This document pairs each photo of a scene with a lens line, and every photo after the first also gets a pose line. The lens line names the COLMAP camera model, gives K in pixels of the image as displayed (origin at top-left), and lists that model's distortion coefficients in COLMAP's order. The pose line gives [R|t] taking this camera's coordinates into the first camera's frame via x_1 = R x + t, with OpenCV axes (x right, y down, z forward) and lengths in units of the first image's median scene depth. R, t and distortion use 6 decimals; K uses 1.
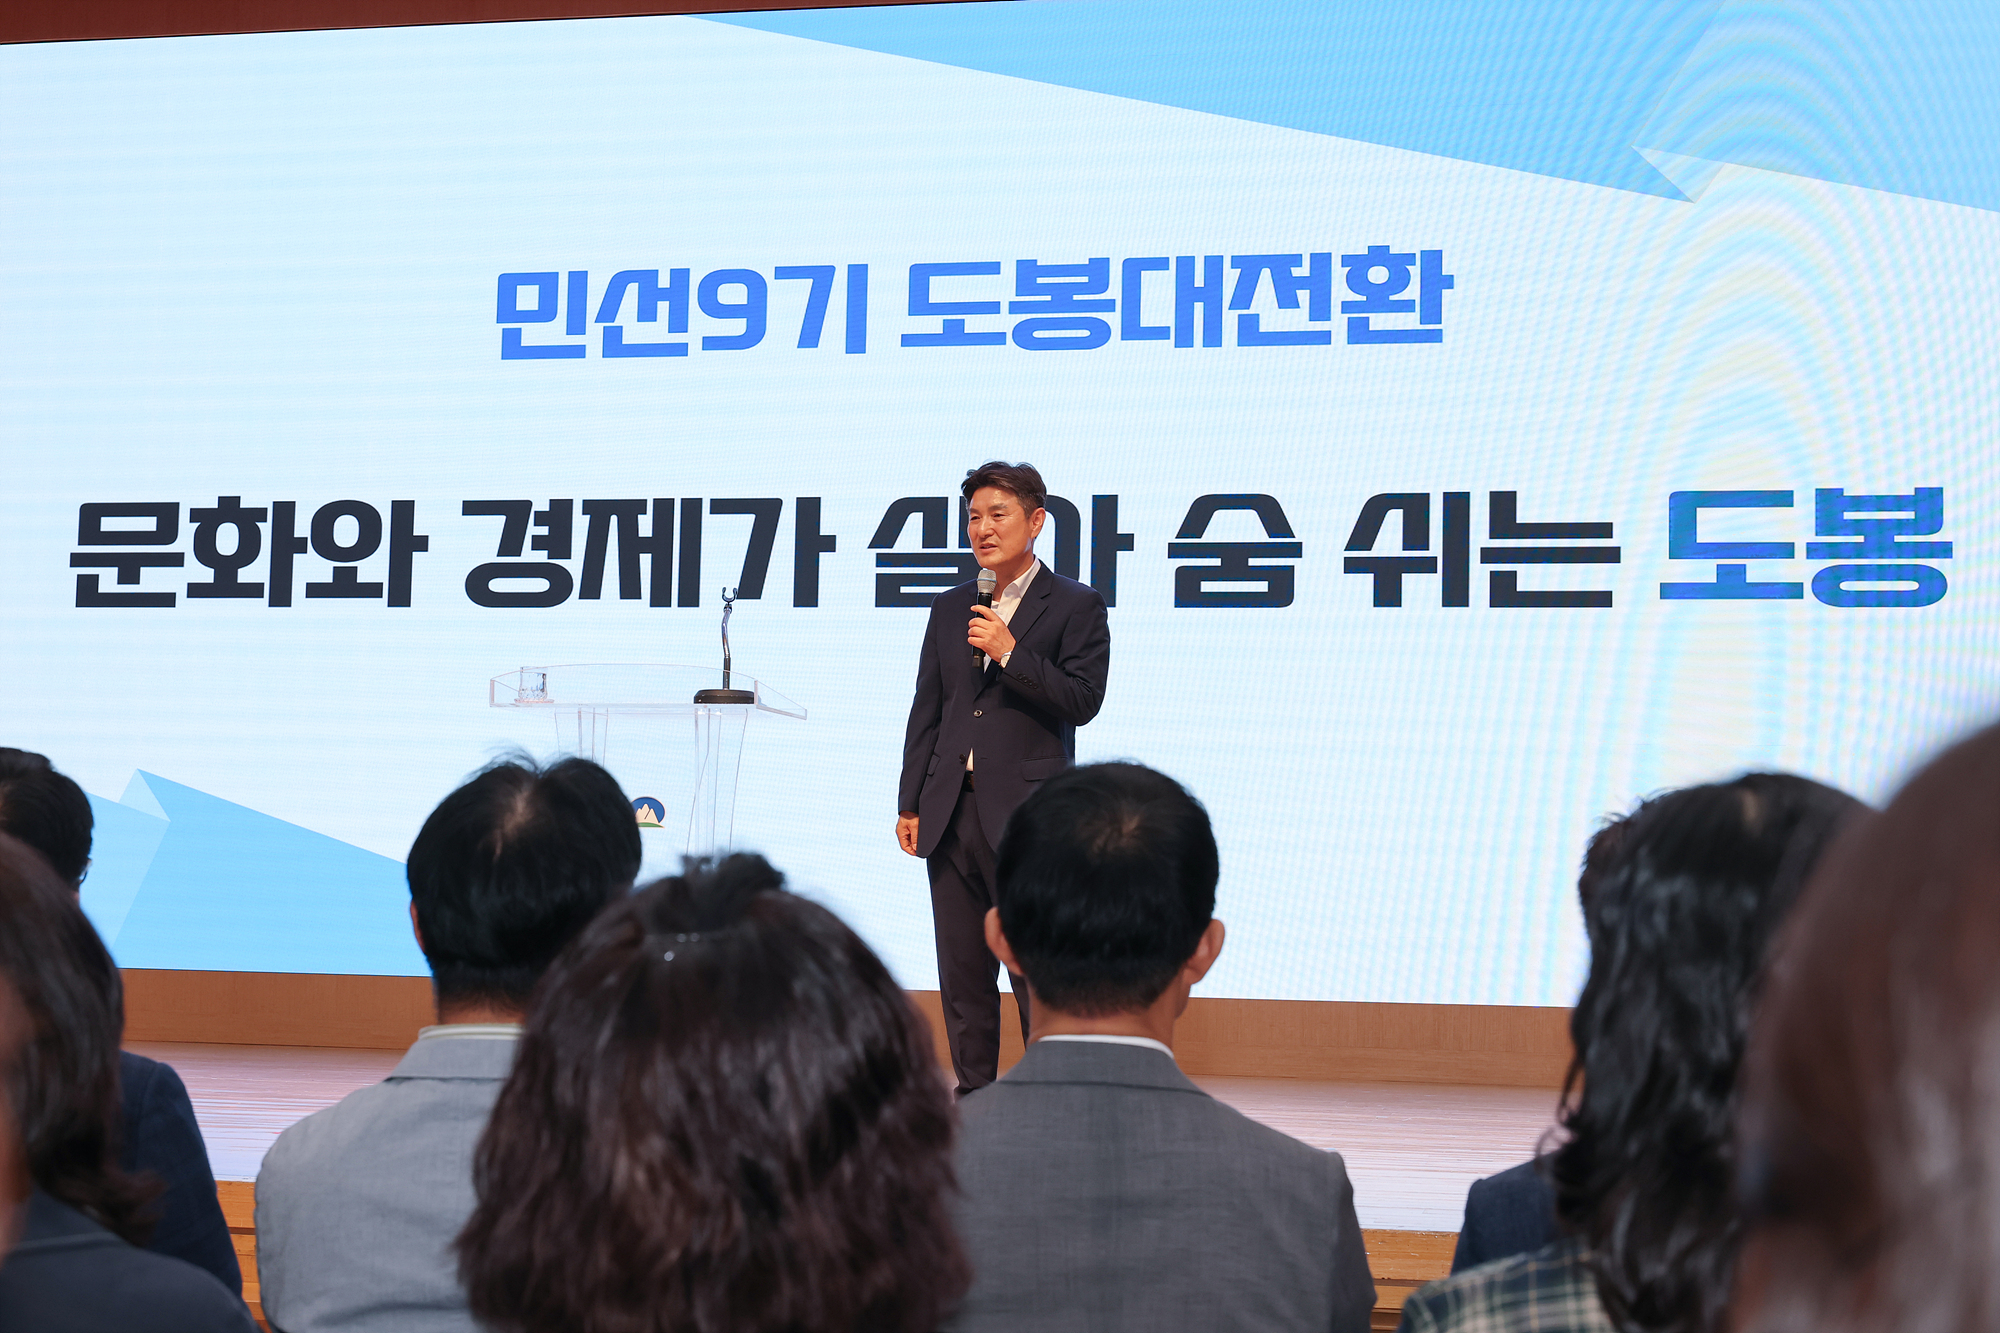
lens RADIAL K [[3067.2, 0, 1000.0], [0, 3067.2, 666.5], [0, 0, 1]] dist [-0.009320, -0.088259]
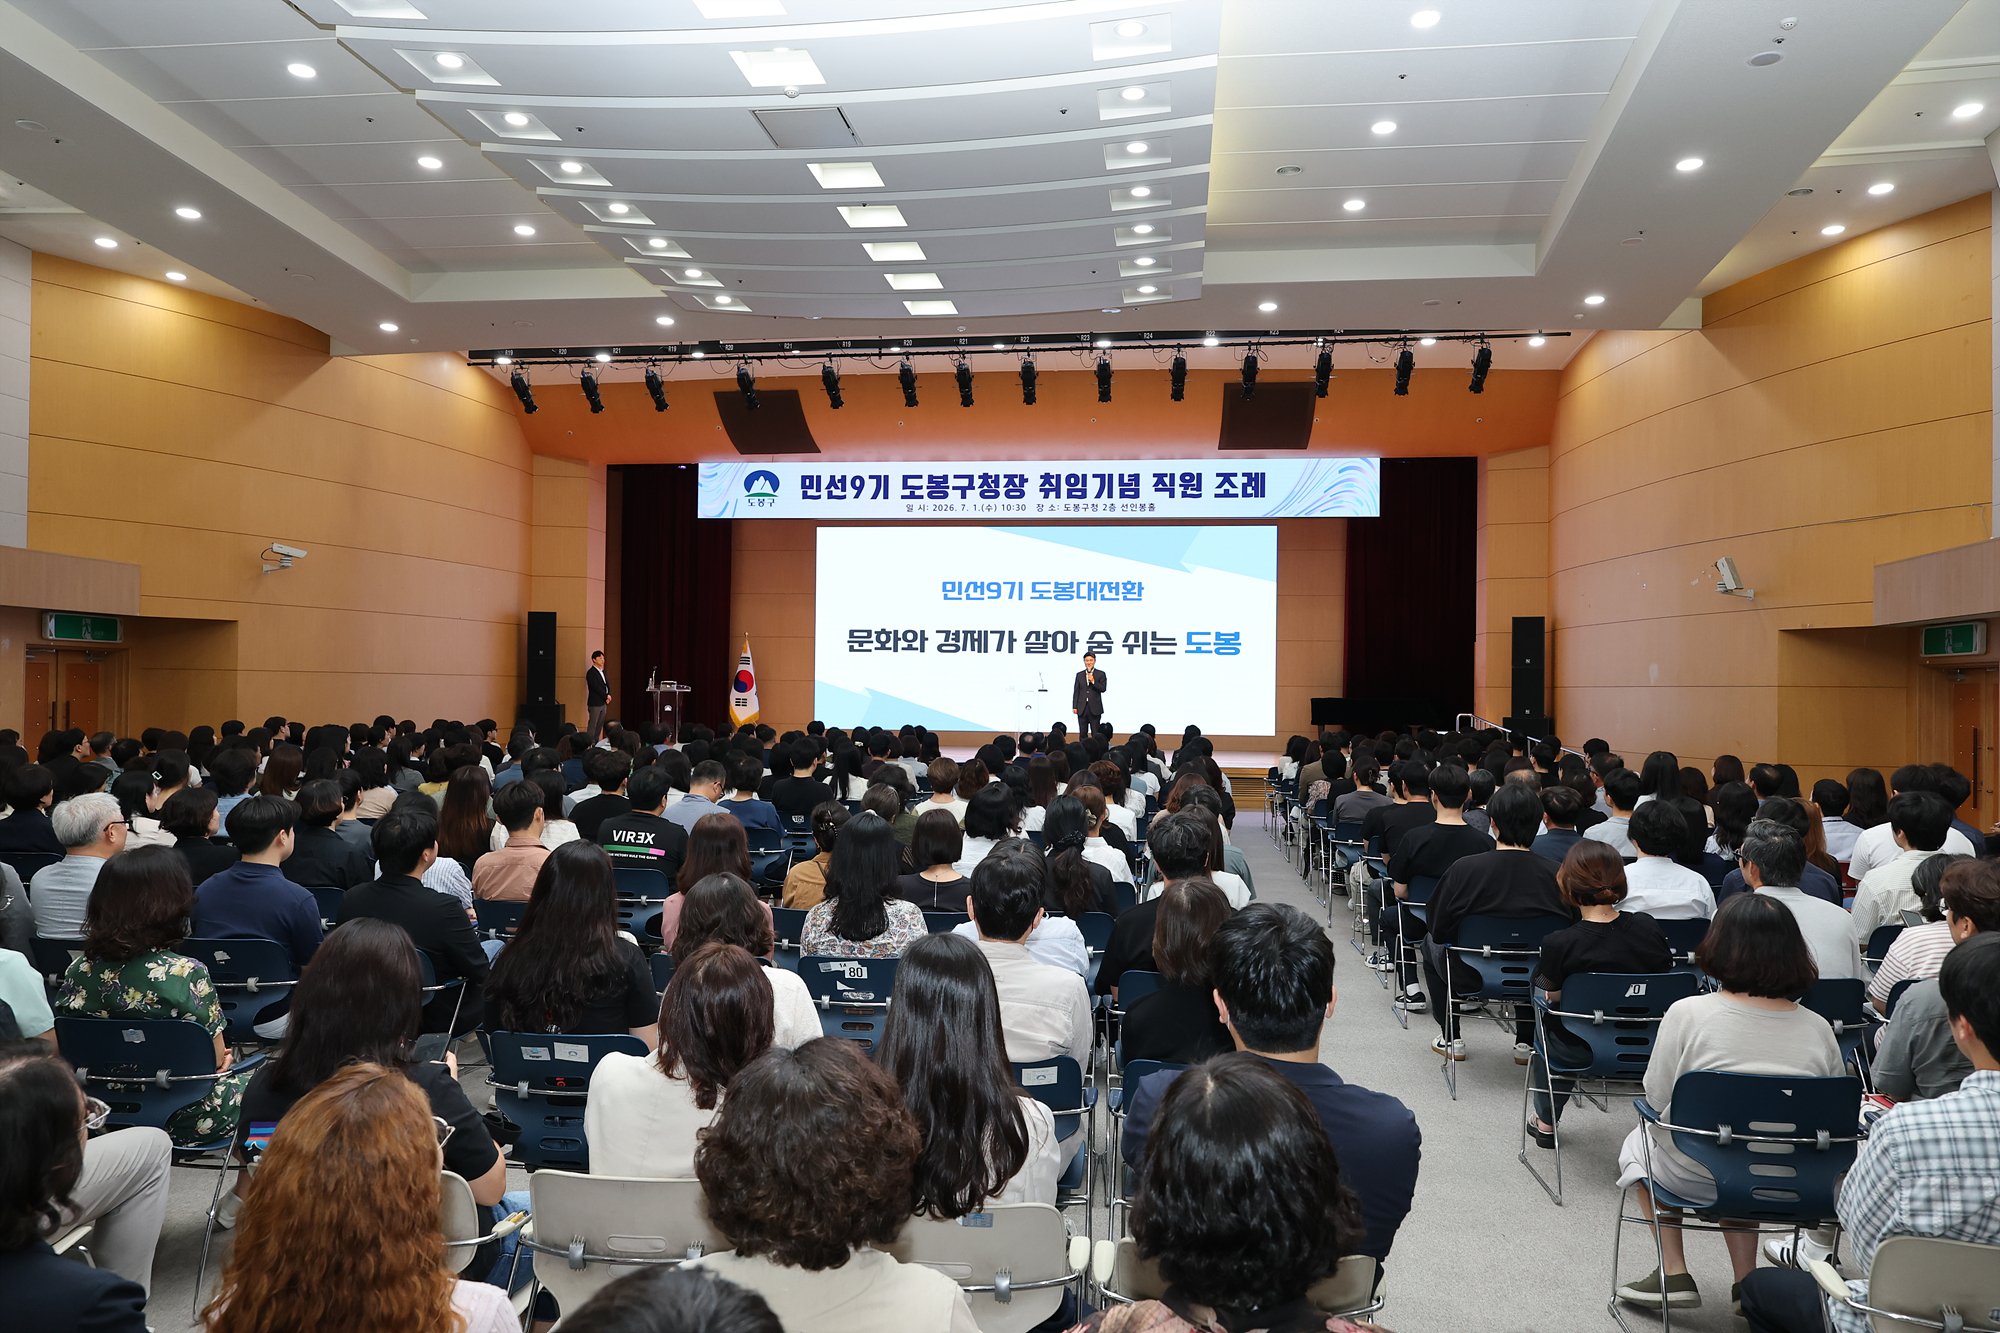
lens RADIAL K [[1401.2, 0, 1002.4], [0, 1401.2, 678.4], [0, 0, 1]] dist [0.006304, -0.006324]
pose [[0.996376, -0.010138, 0.084453, -0.262533], [0.003436, 0.996859, 0.079124, -0.154383], [-0.084990, -0.078547, 0.993281, -1.193510]]
